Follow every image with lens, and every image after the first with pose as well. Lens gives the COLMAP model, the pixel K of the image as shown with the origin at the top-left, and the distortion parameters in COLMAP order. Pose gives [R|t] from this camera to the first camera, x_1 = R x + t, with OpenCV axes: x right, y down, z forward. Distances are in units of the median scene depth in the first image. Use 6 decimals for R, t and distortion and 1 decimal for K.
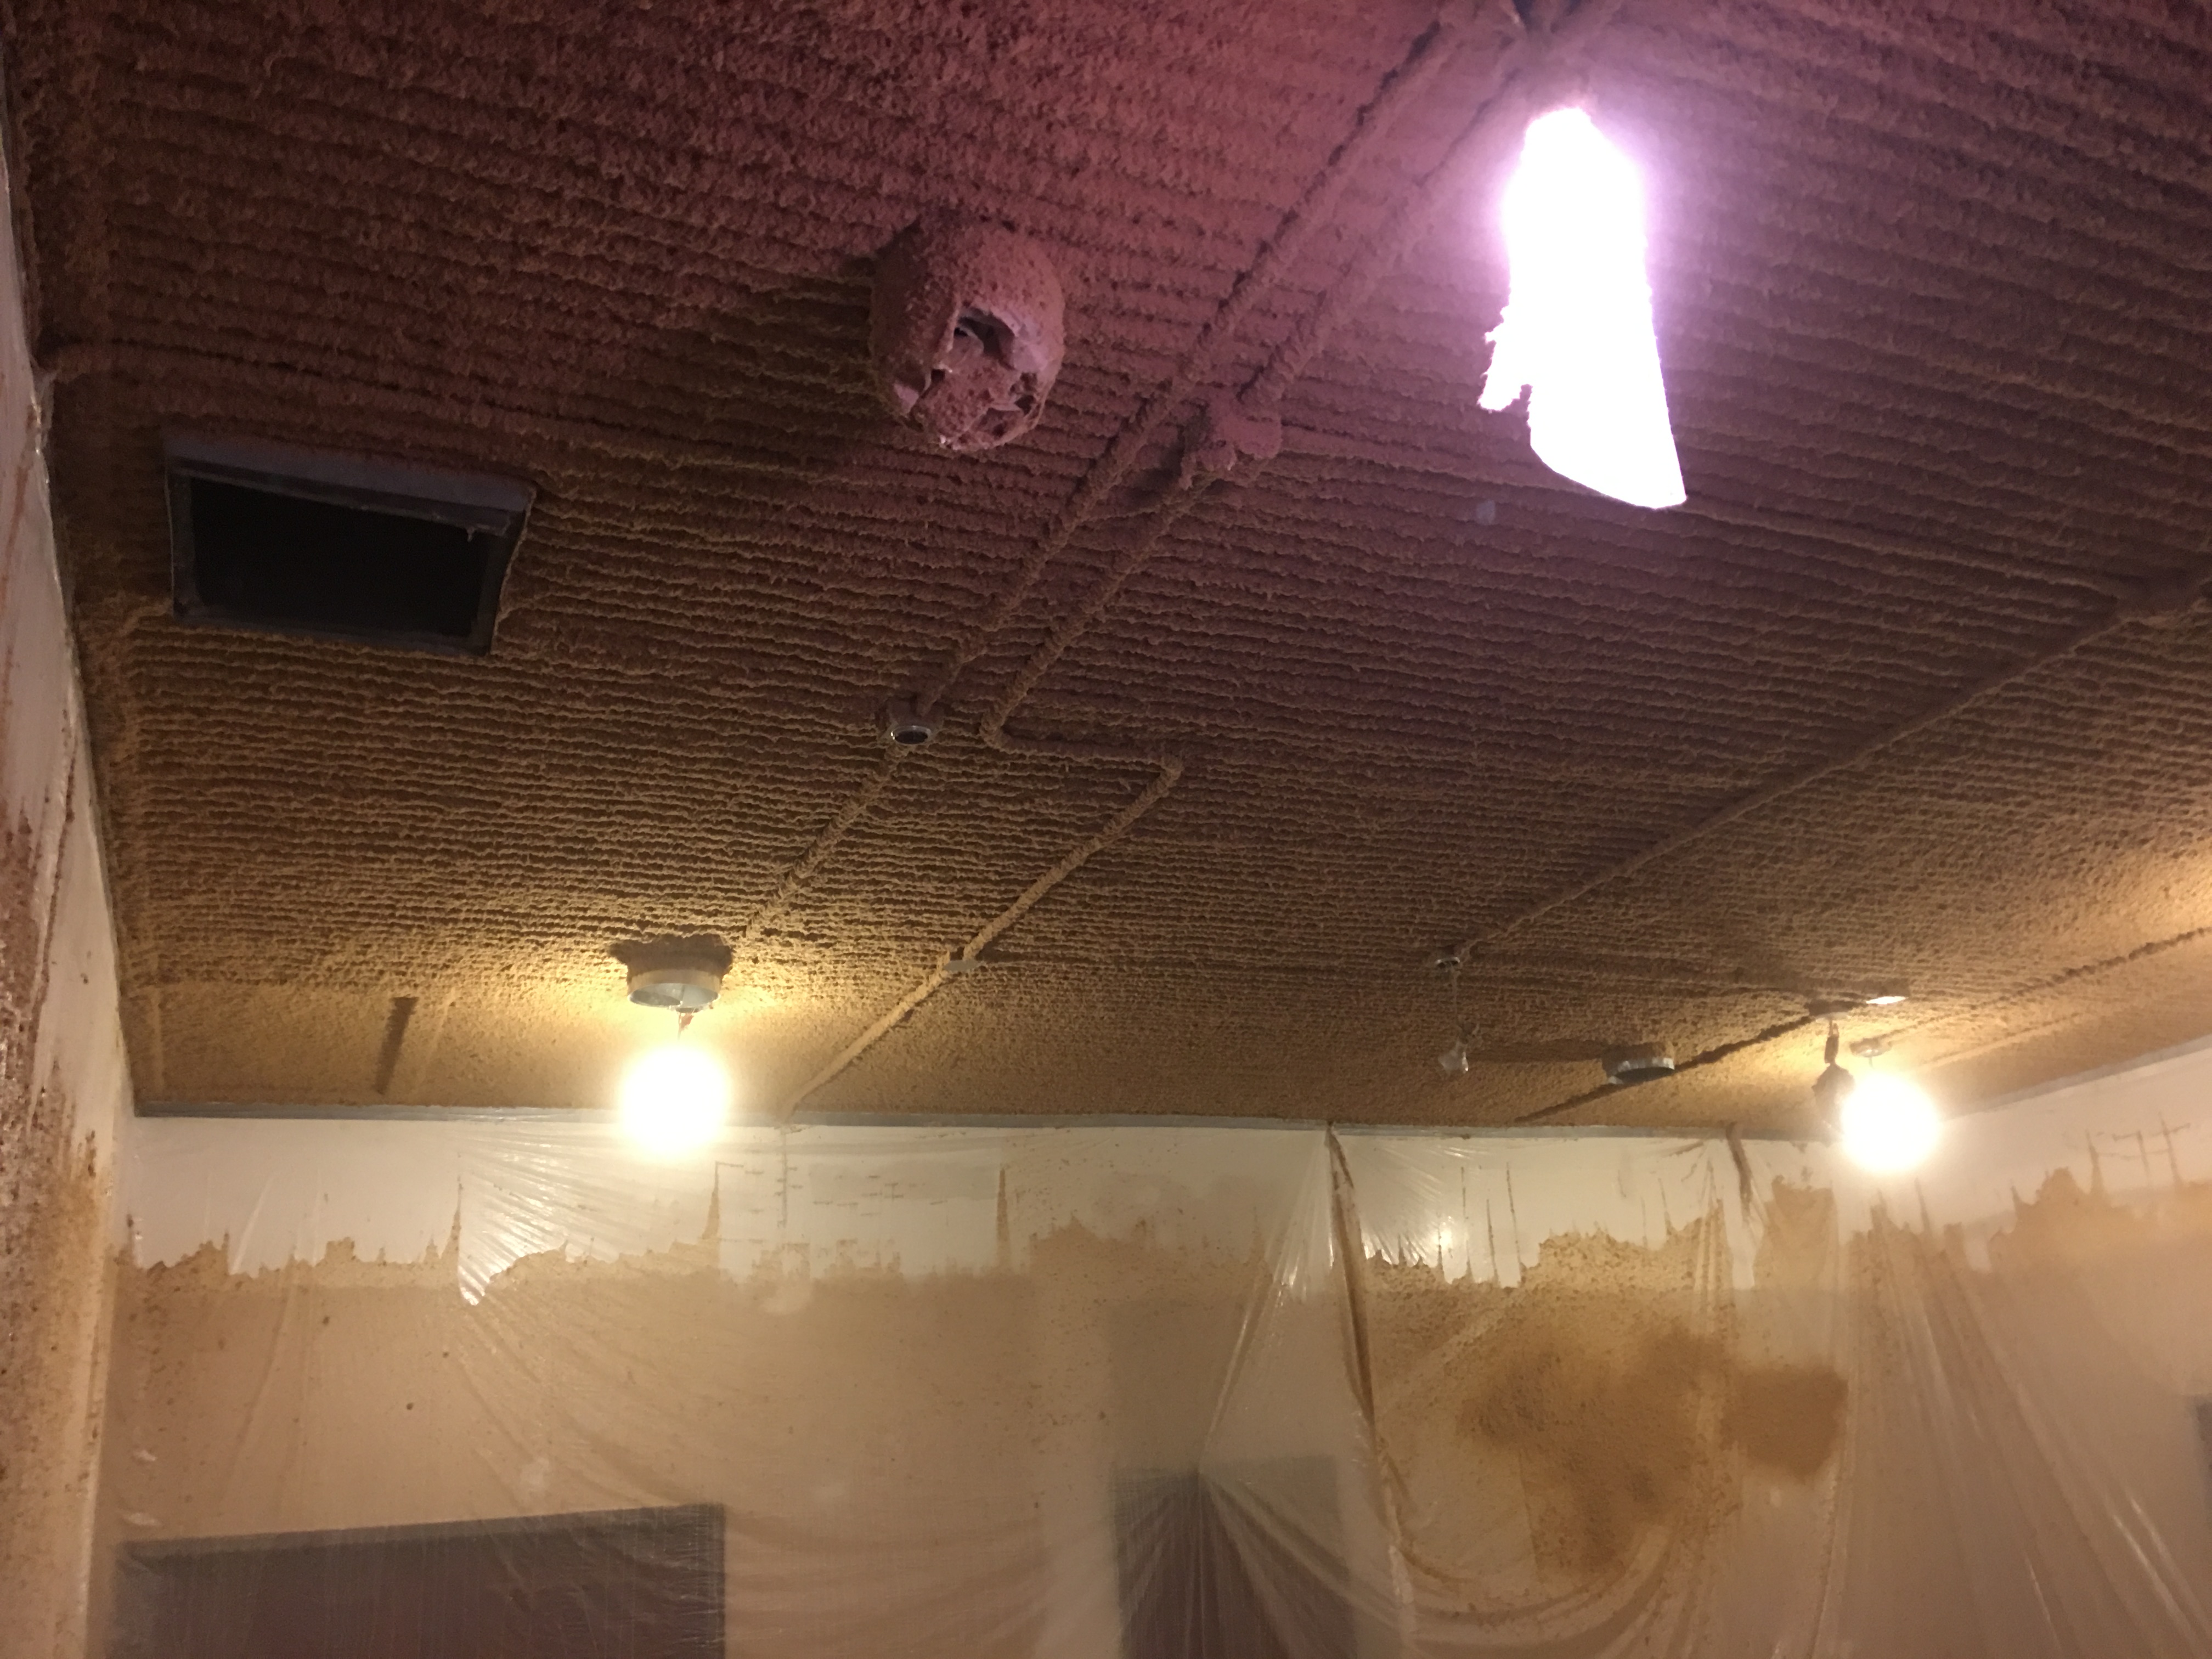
lens RADIAL K [[1873.4, 0, 1080.7], [0, 1873.4, 799.3], [0, 0, 1]] dist [0.110447, -0.161089]
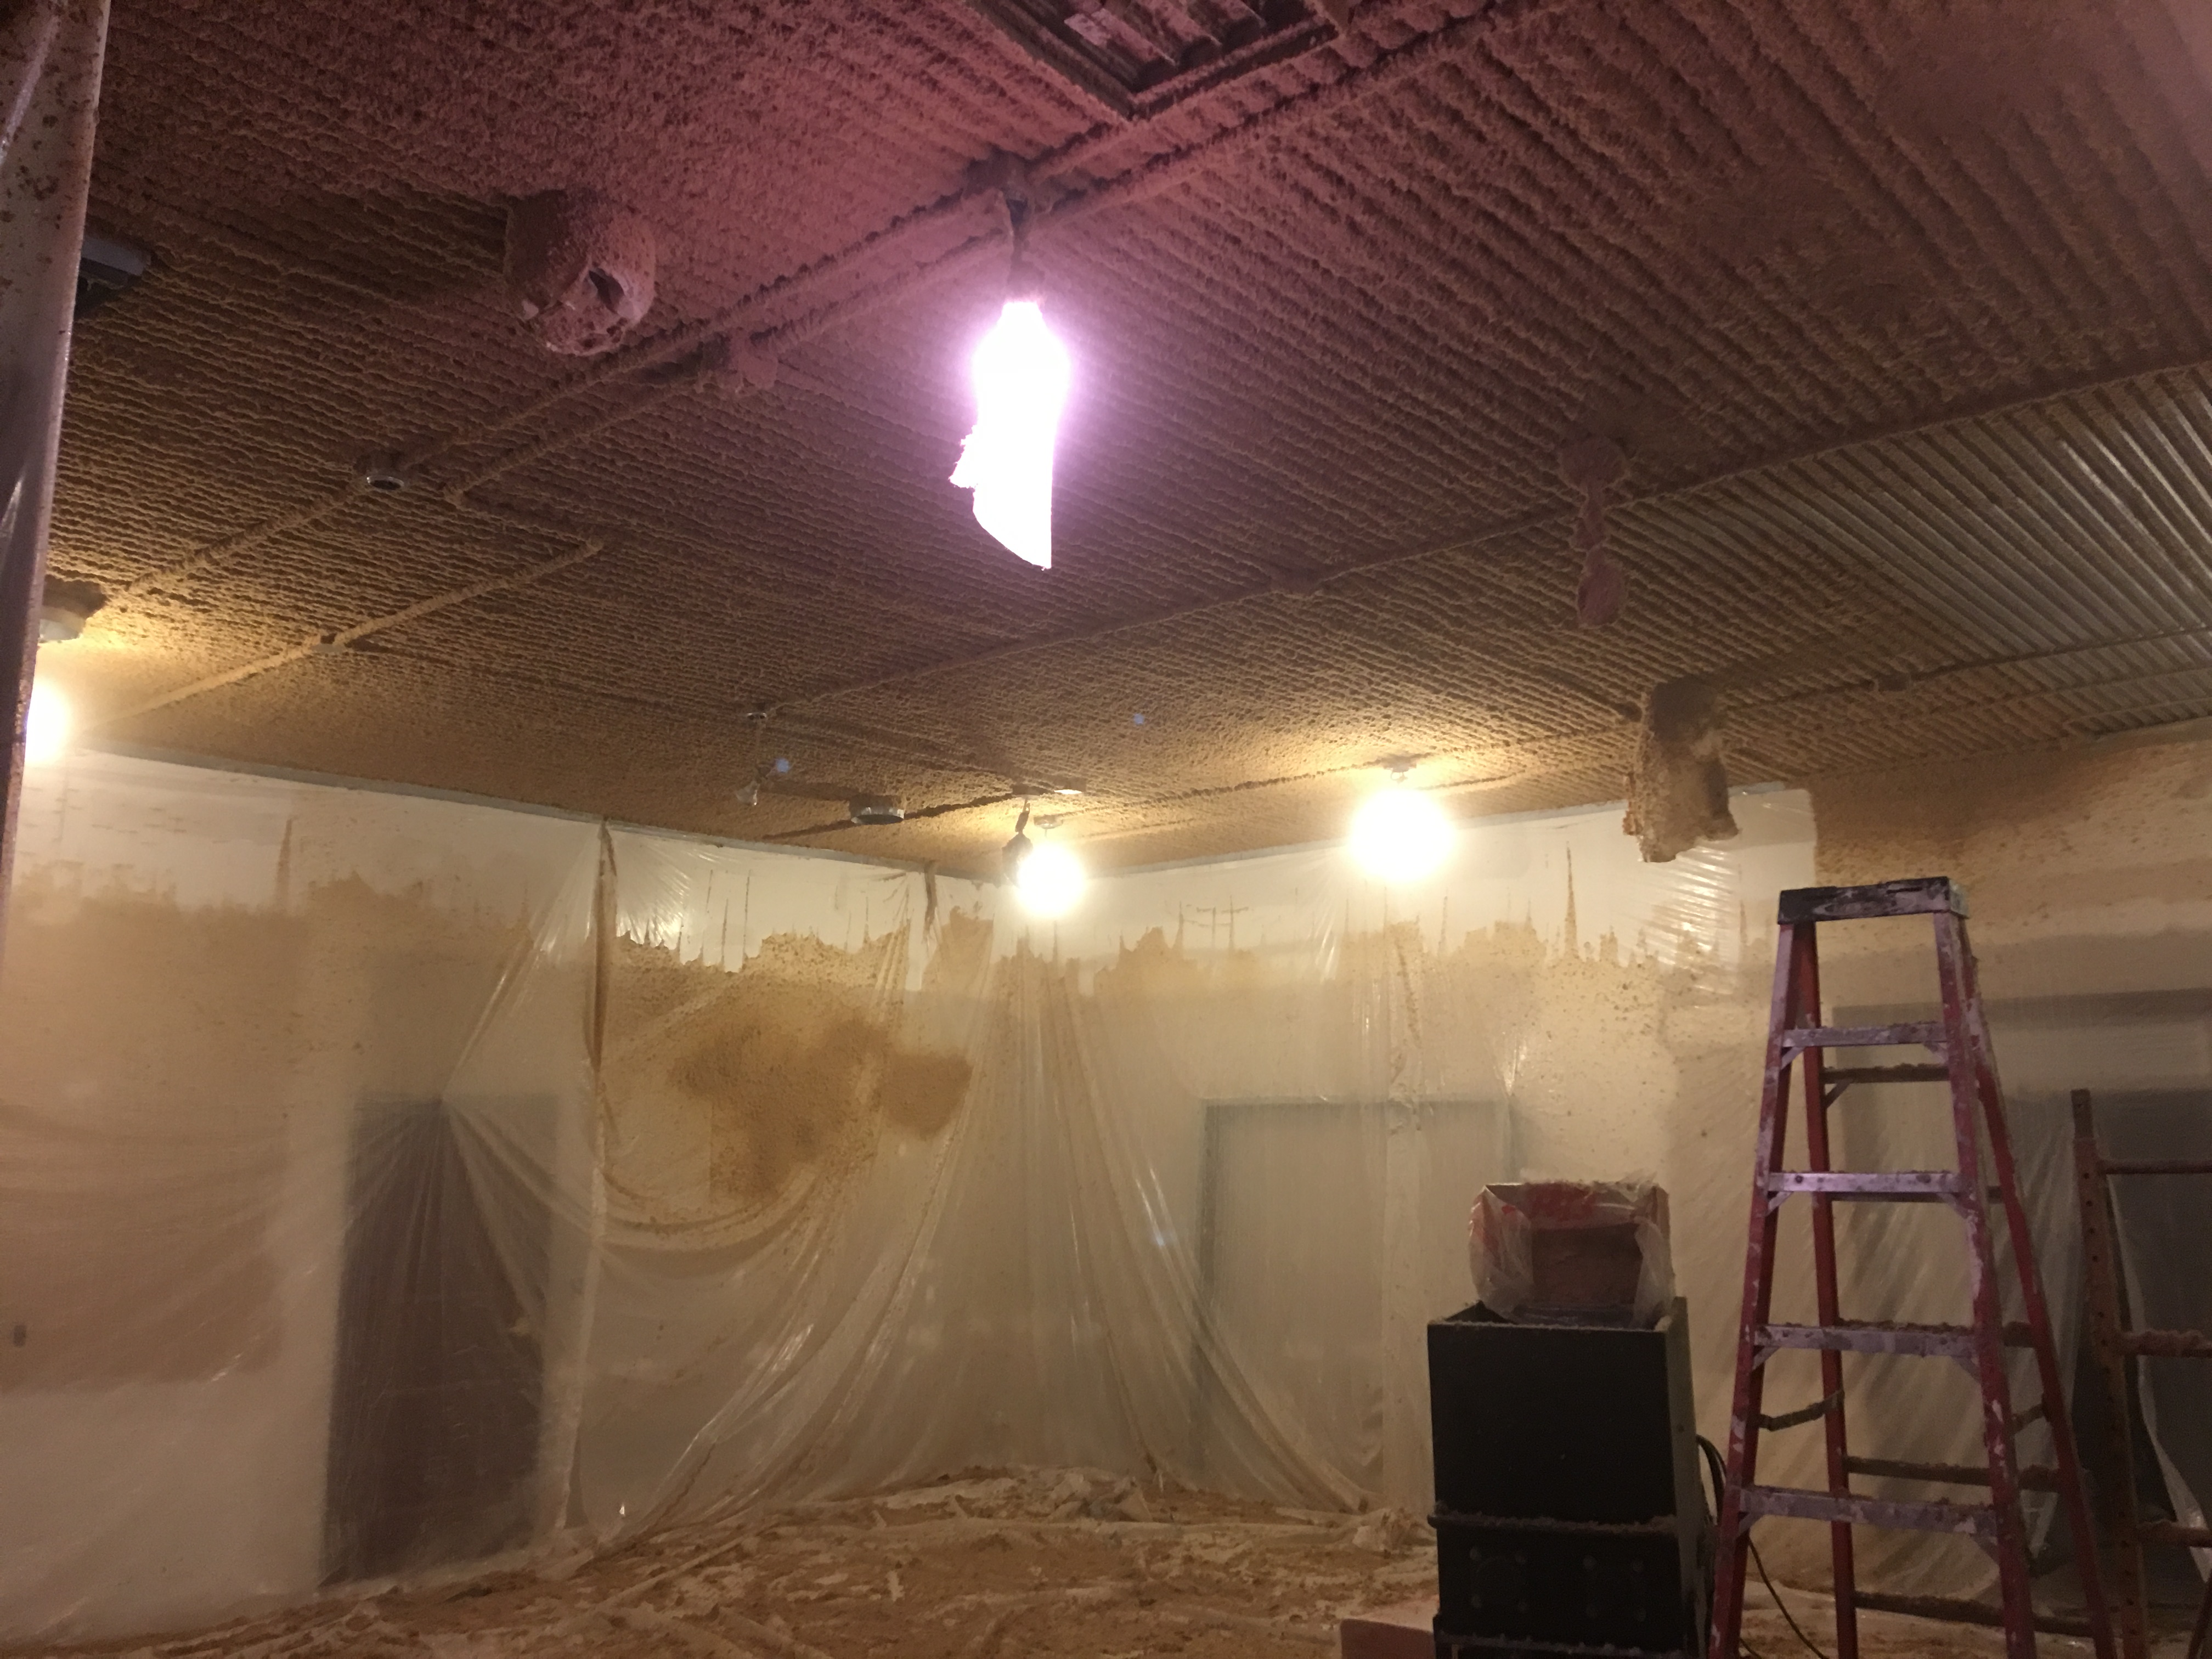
lens RADIAL K [[1854.1, 0, 1108.0], [0, 1854.1, 794.3], [0, 0, 1]] dist [0.124498, -0.183827]
pose [[0.896268, 0.150098, 0.417343, -0.095653], [-0.215262, 0.969945, 0.113445, -0.049447], [-0.387772, -0.191515, 0.901640, -0.182143]]
